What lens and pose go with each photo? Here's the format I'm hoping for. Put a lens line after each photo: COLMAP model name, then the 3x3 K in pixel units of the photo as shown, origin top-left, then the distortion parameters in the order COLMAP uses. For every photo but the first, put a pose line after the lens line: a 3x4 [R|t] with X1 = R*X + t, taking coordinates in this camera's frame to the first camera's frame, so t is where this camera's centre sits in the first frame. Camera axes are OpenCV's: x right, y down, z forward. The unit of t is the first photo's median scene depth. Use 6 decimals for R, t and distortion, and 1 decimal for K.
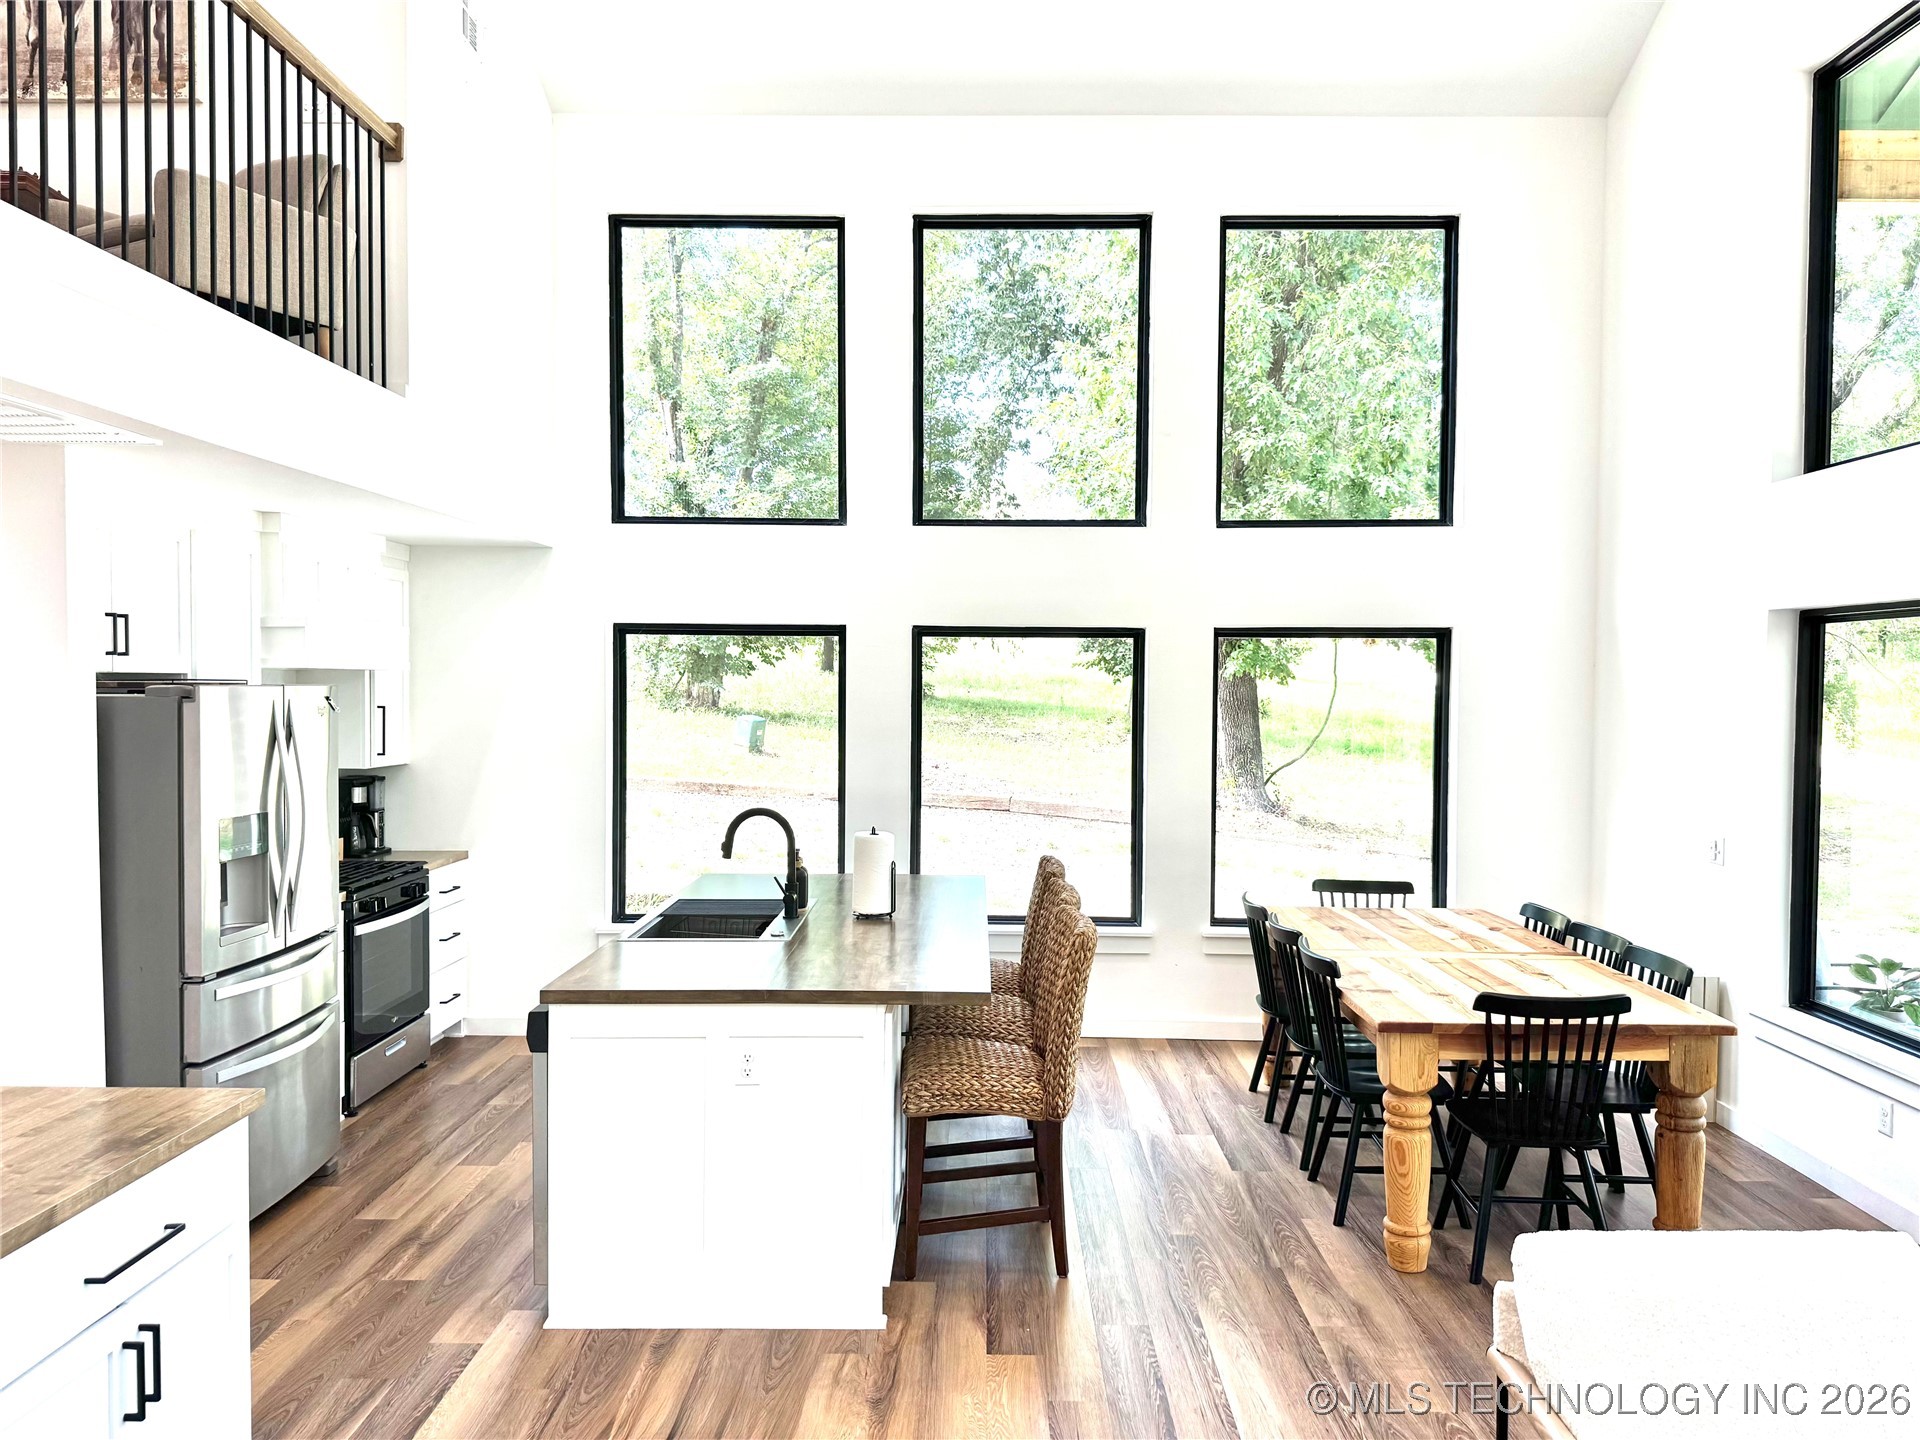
lens RADIAL K [[1389.3, 0, 990.3], [0, 1389.3, 720.1], [0, 0, 1]] dist [0.009236, -0.013003]
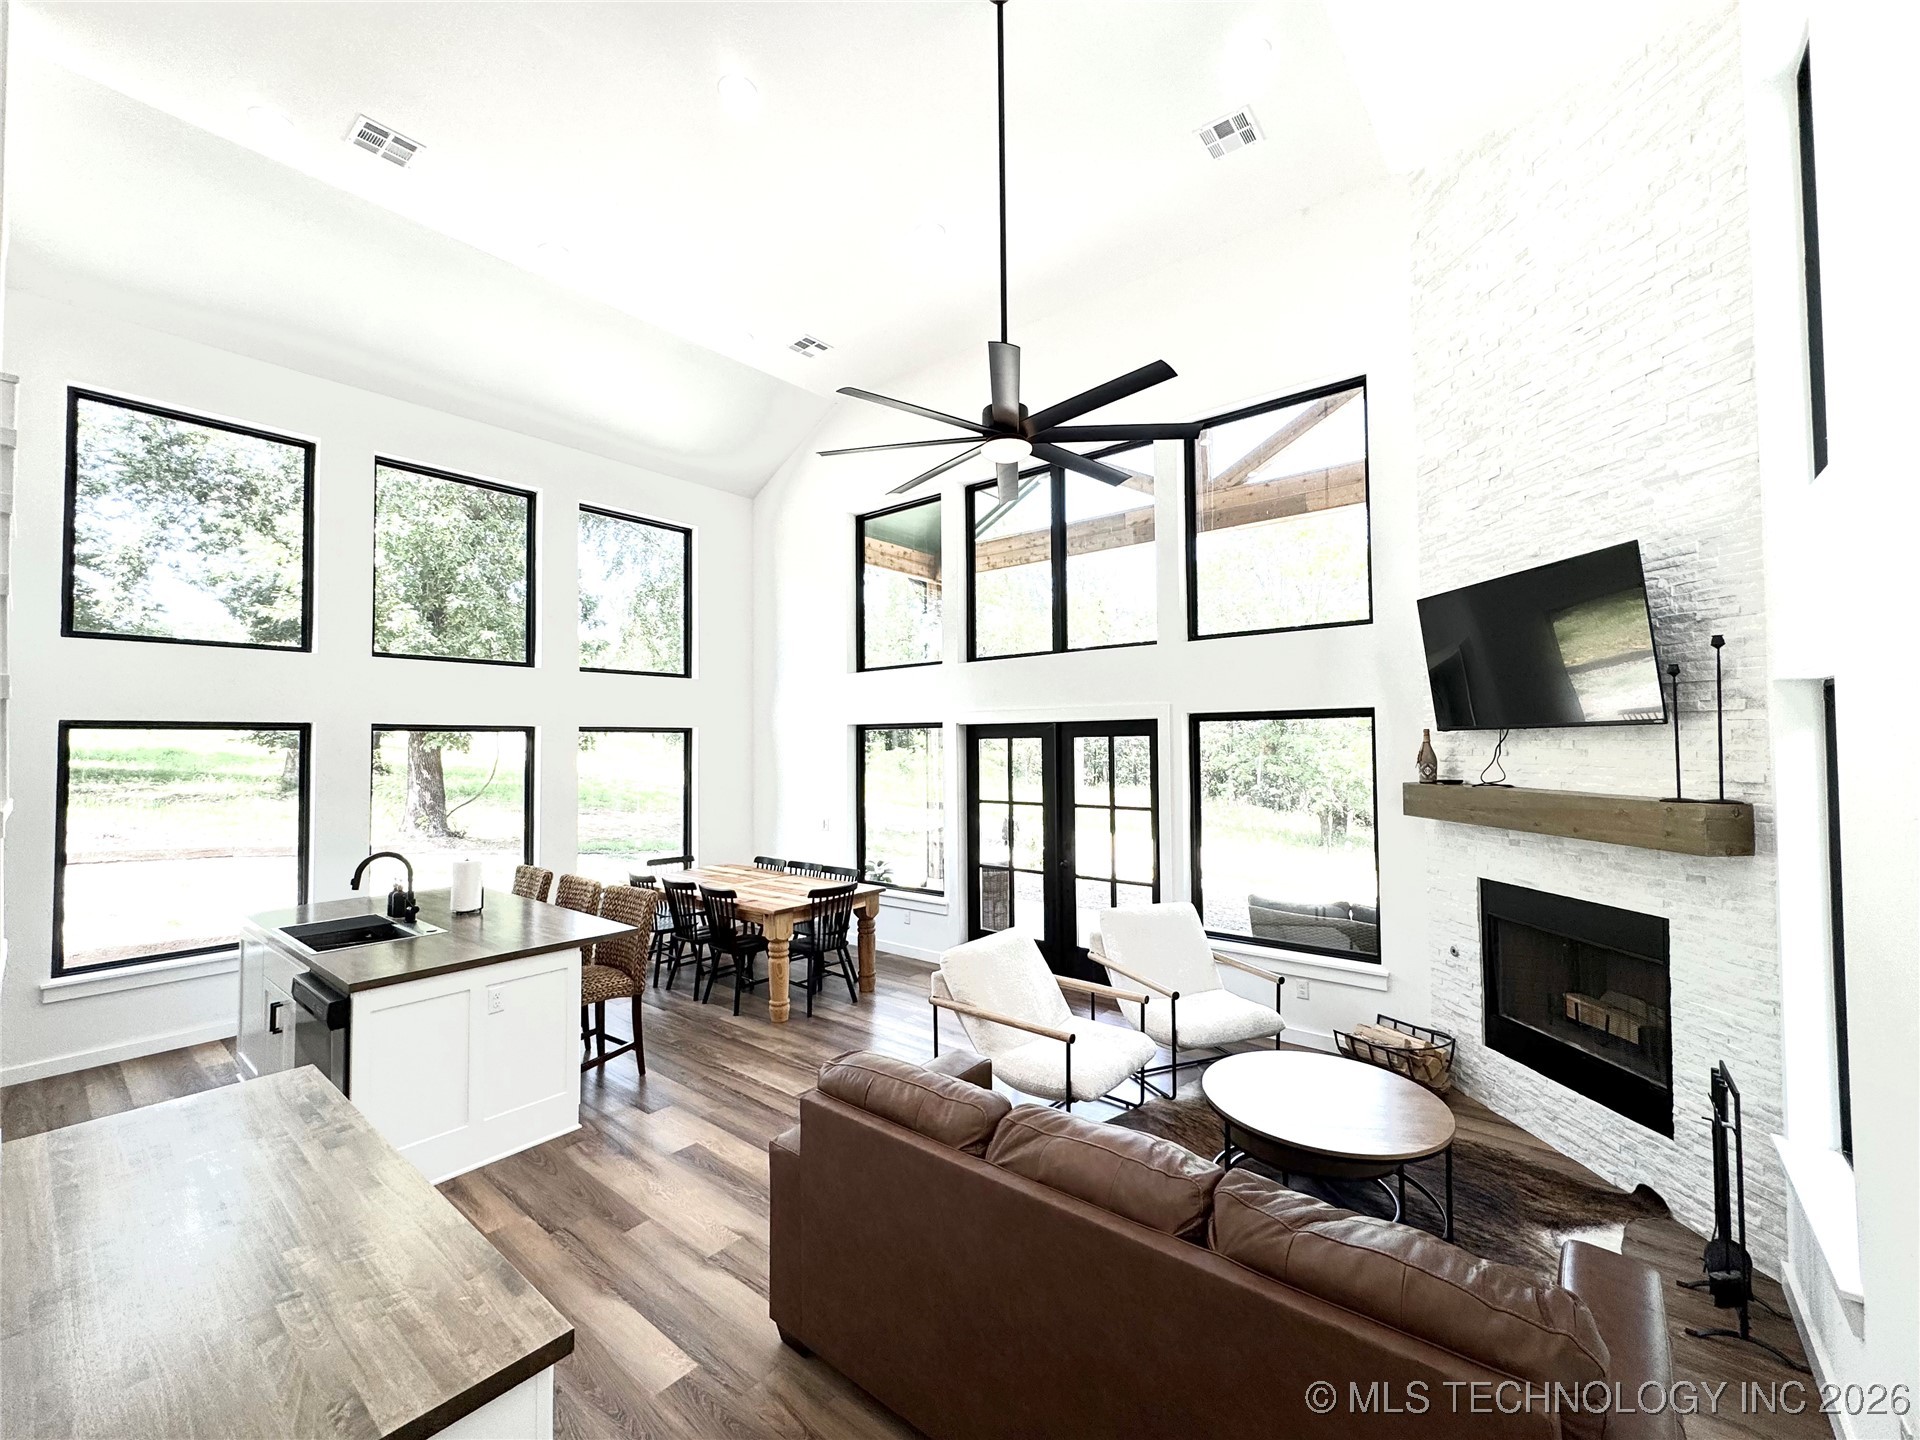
lens RADIAL K [[766.4, 0, 951.2], [0, 766.4, 727.6], [0, 0, 1]] dist [-0.003631, 0.000734]
pose [[0.631375, 0.006480, 0.775450, -0.457027], [0.041385, 0.998259, -0.042038, -0.012195], [-0.774372, 0.058634, 0.630008, -0.013999]]
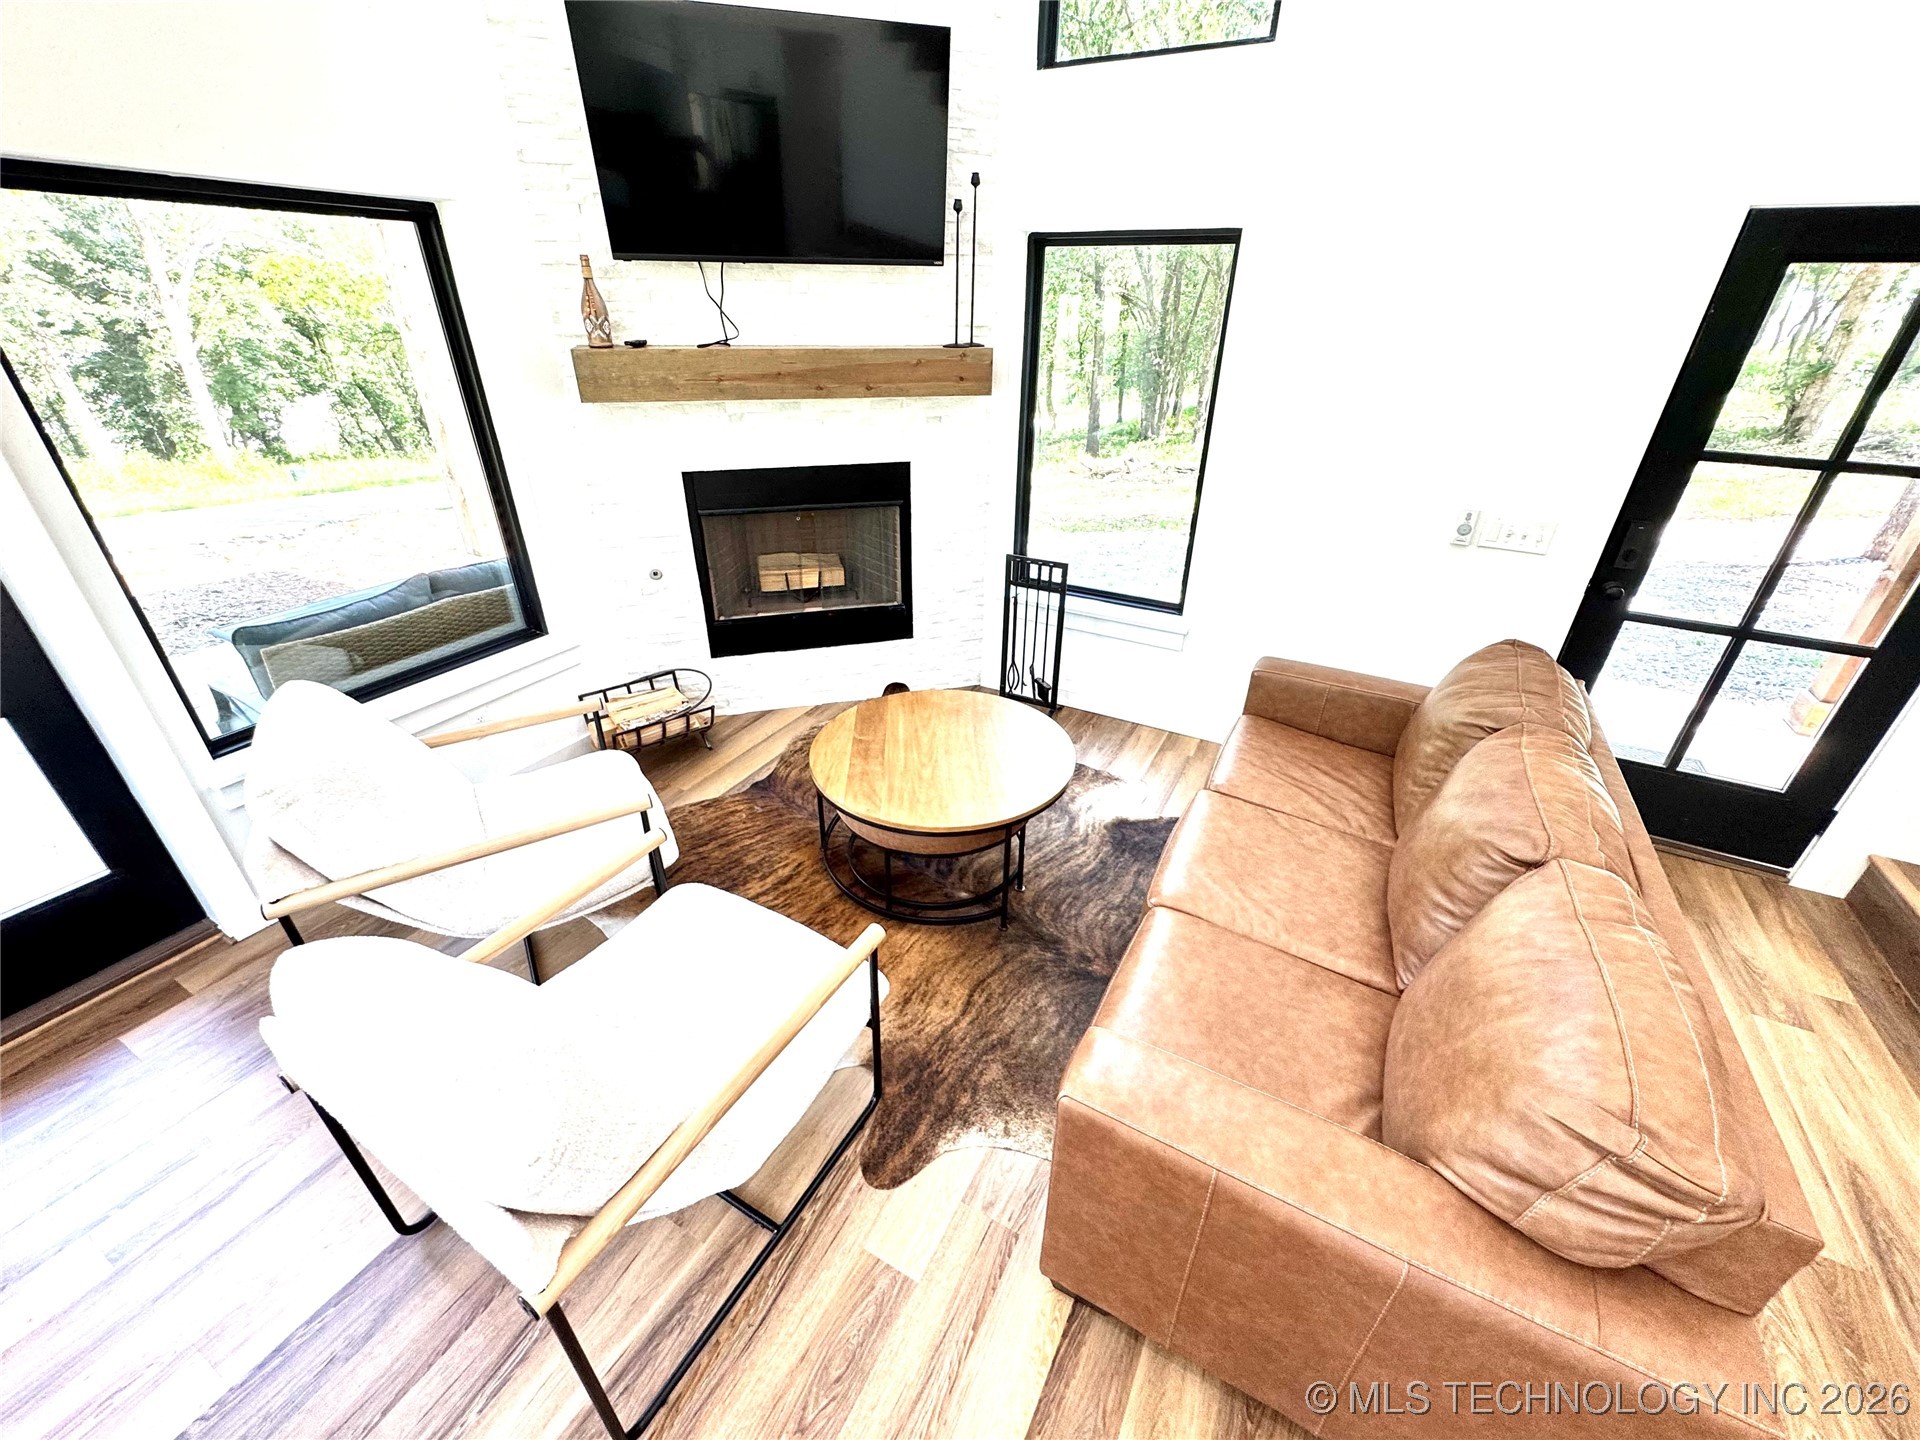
lens RADIAL K [[766.4, 0, 955.1], [0, 766.4, 718.9], [0, 0, 1]] dist [-0.003631, 0.000734]
pose [[-0.879726, -0.240136, 0.410385, 0.026755], [0.002689, 0.860570, 0.509326, -0.017257], [-0.475473, 0.449171, -0.756420, 0.594898]]
